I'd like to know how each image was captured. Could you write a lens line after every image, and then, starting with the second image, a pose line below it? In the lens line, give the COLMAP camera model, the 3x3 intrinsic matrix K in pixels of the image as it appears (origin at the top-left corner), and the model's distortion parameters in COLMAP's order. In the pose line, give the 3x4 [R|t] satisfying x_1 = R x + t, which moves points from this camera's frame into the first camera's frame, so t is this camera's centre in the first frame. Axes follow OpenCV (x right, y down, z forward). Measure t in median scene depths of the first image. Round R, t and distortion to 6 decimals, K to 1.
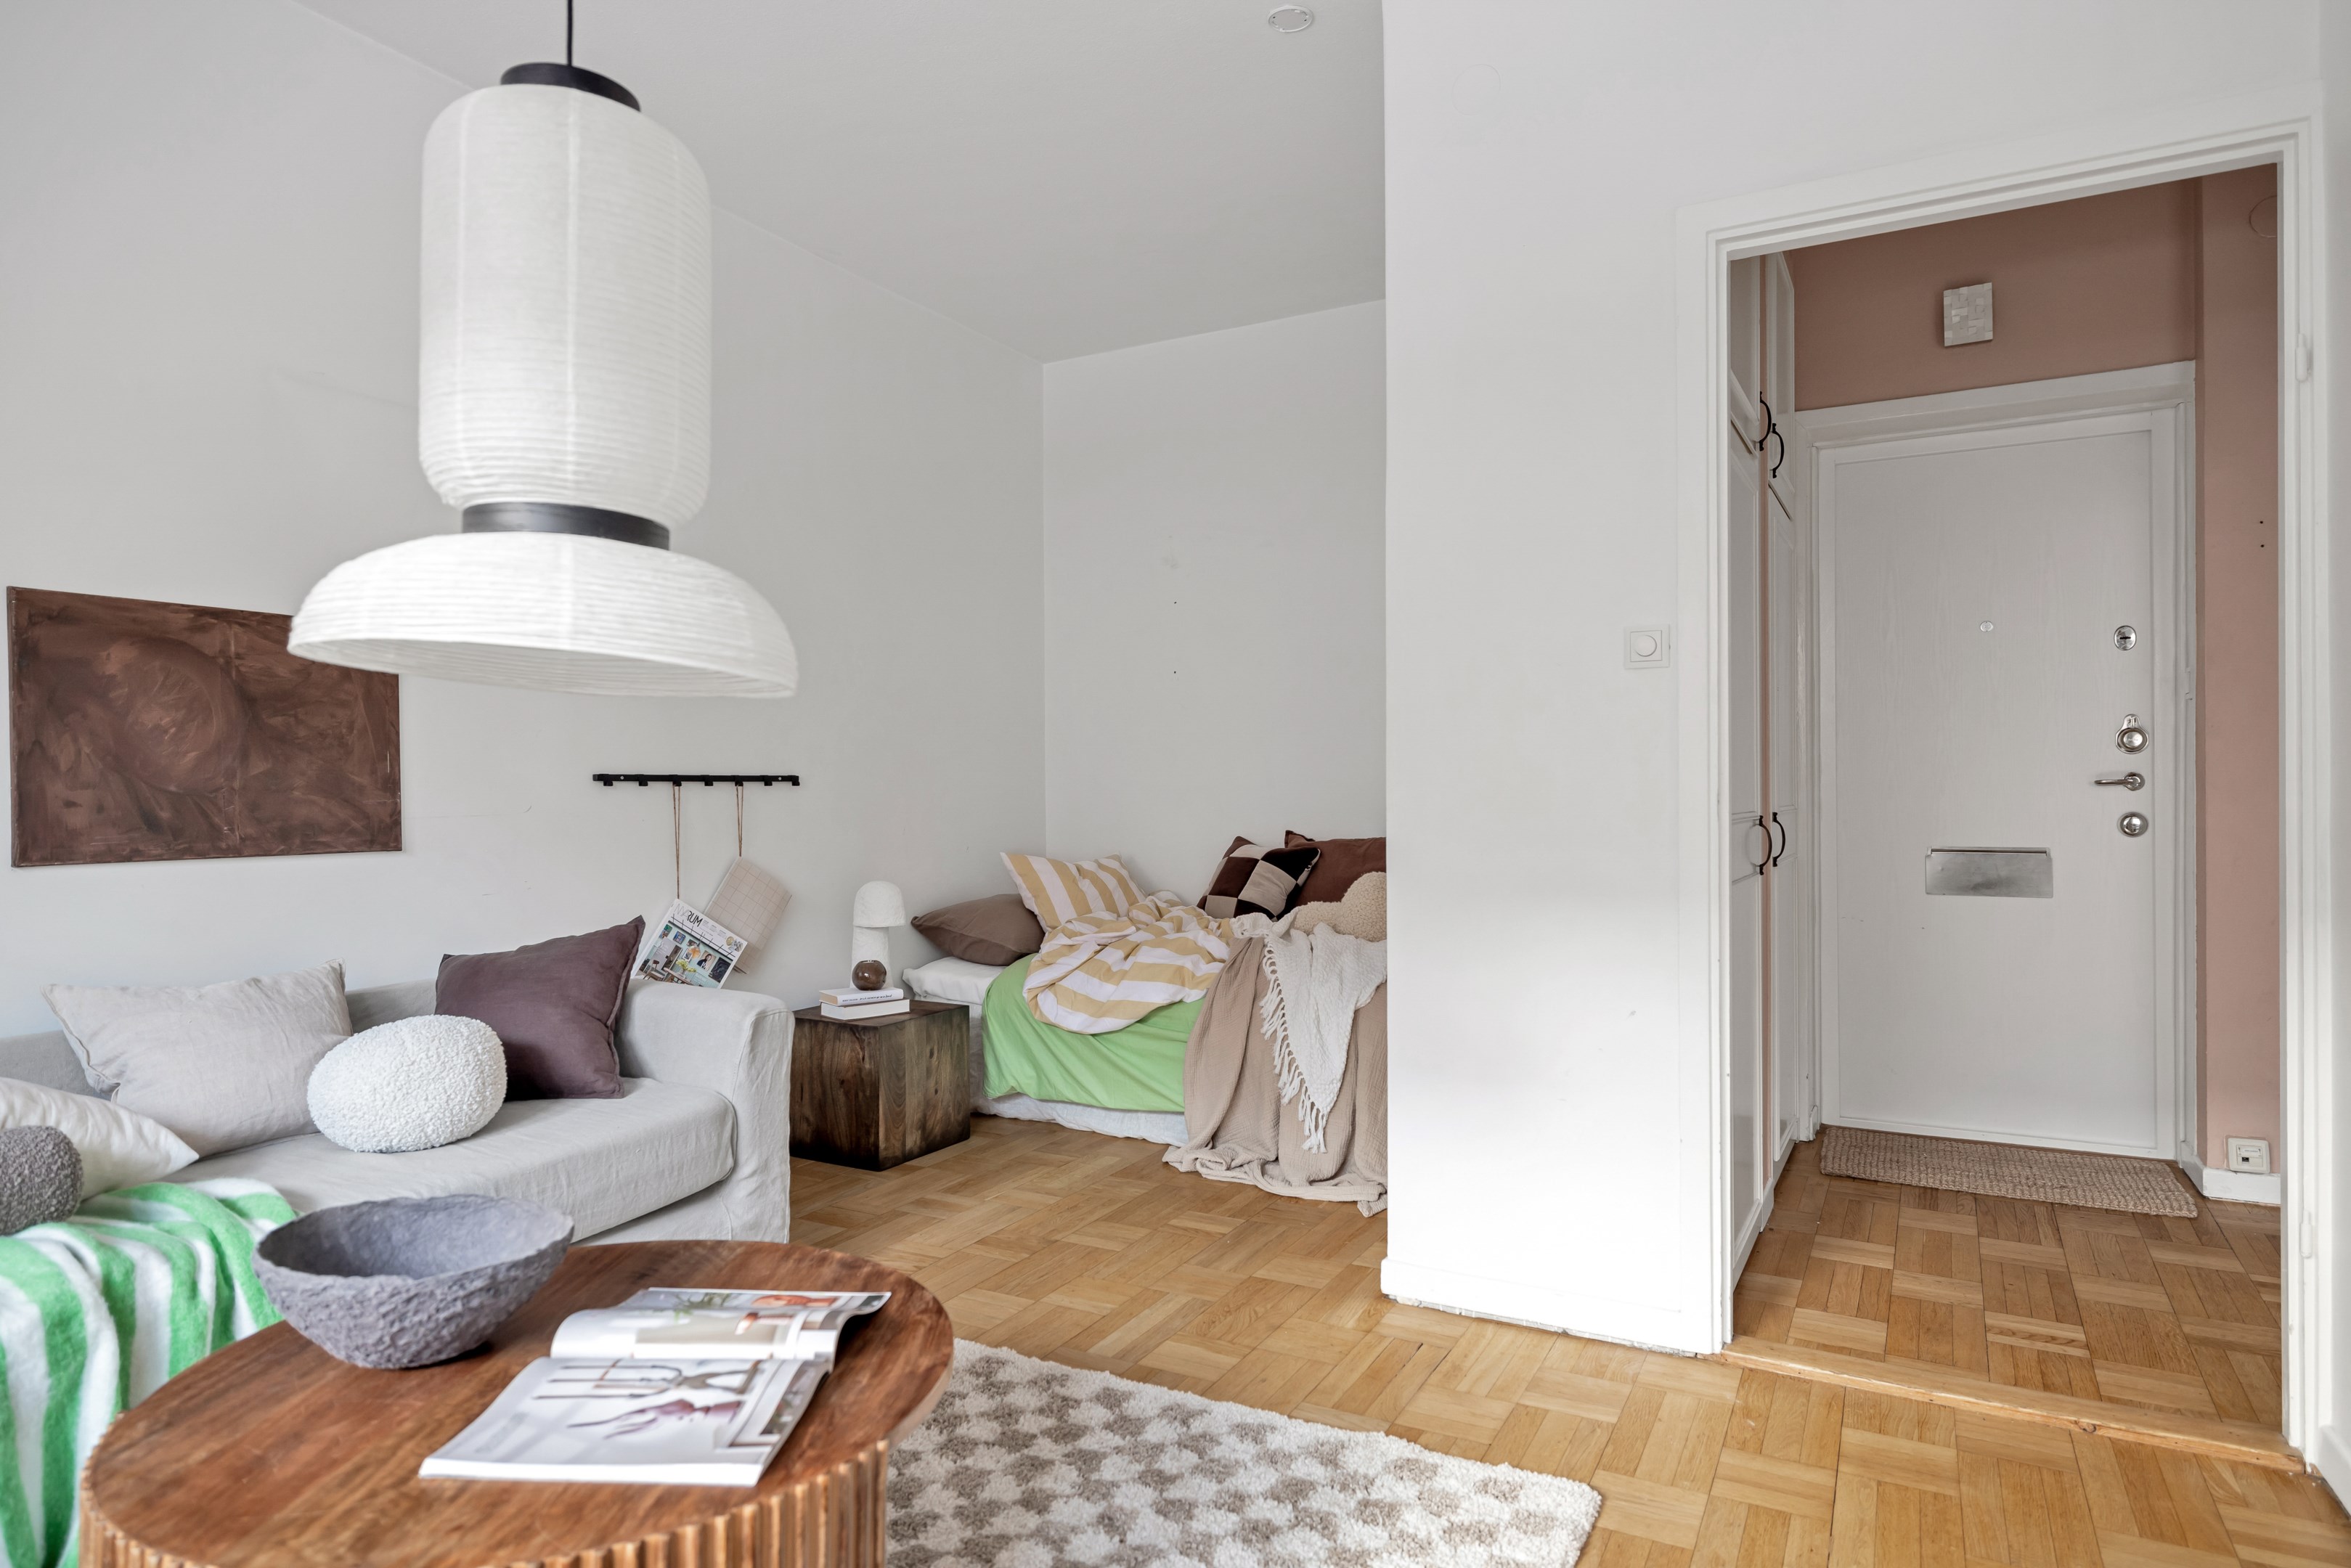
lens RADIAL K [[1384.3, 0, 1175.5], [0, 1384.3, 784.0], [0, 0, 1]] dist [-0.000429, 0.003119]
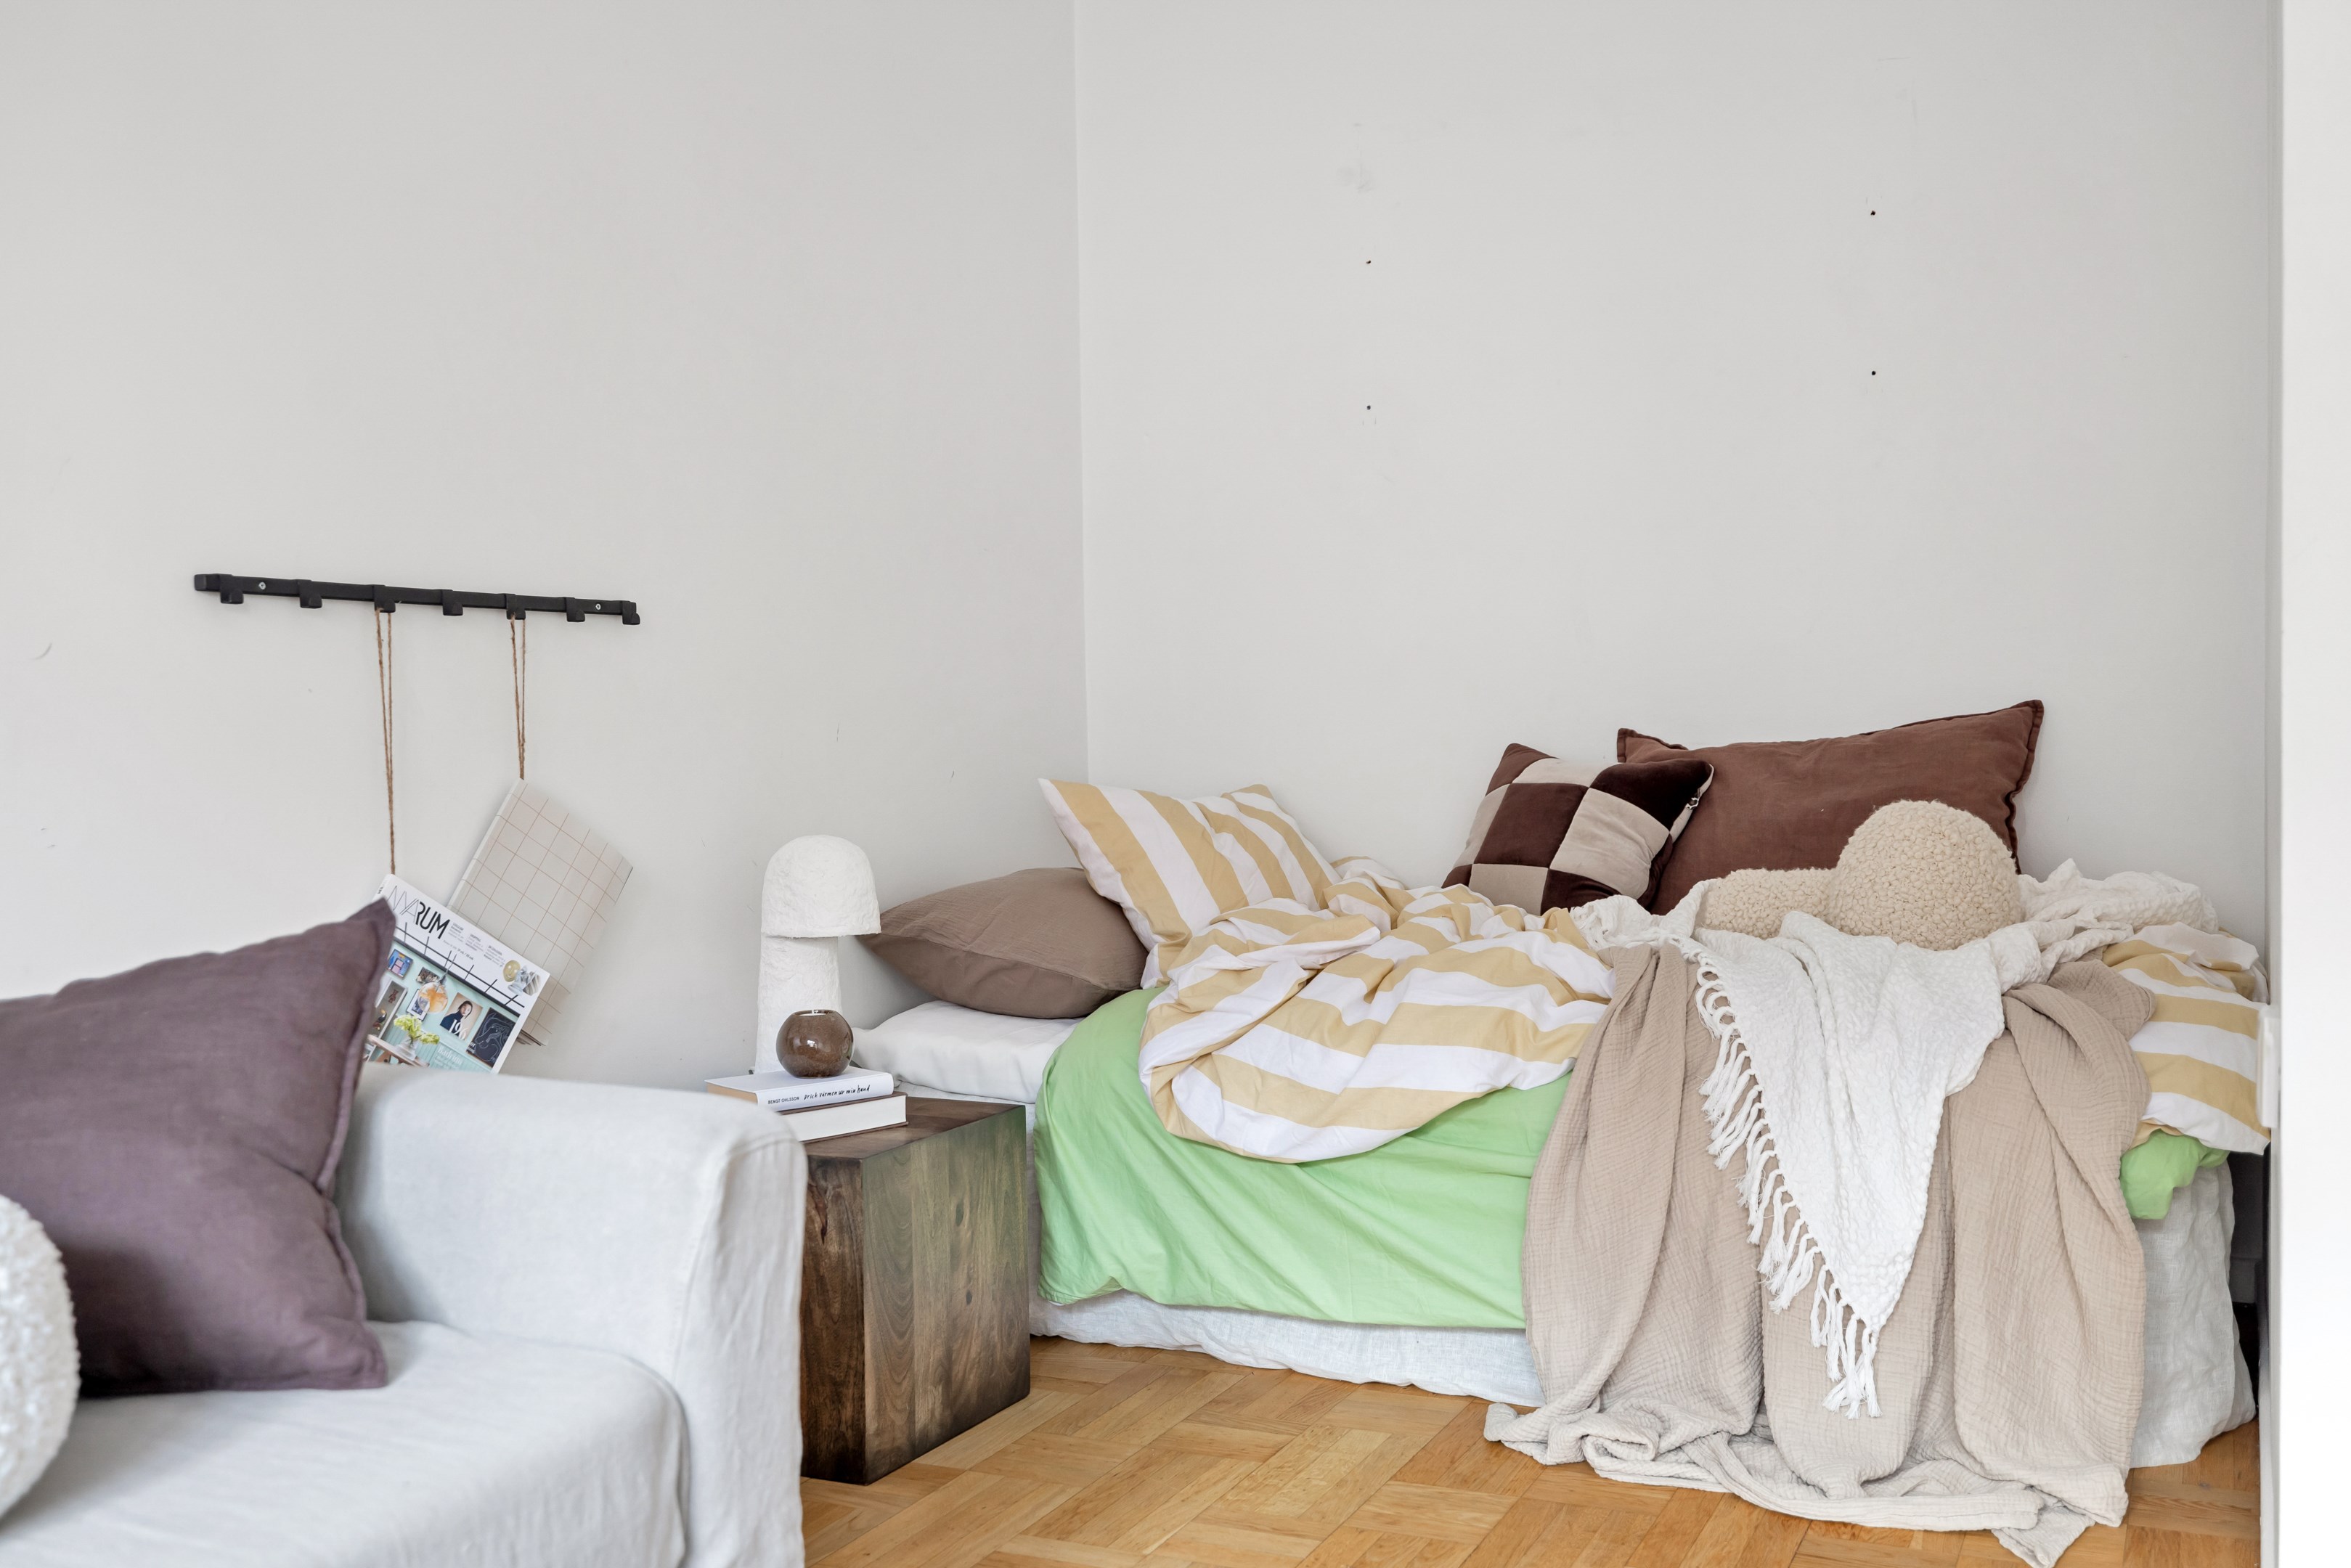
lens RADIAL K [[2256.5, 0, 1177.7], [0, 2256.5, 789.2], [0, 0, 1]] dist [0.000414, 0.001106]
pose [[0.997170, -0.010496, 0.074438, -0.159341], [0.008367, 0.999549, 0.028858, 0.036289], [-0.074708, -0.028154, 0.996808, 0.268973]]
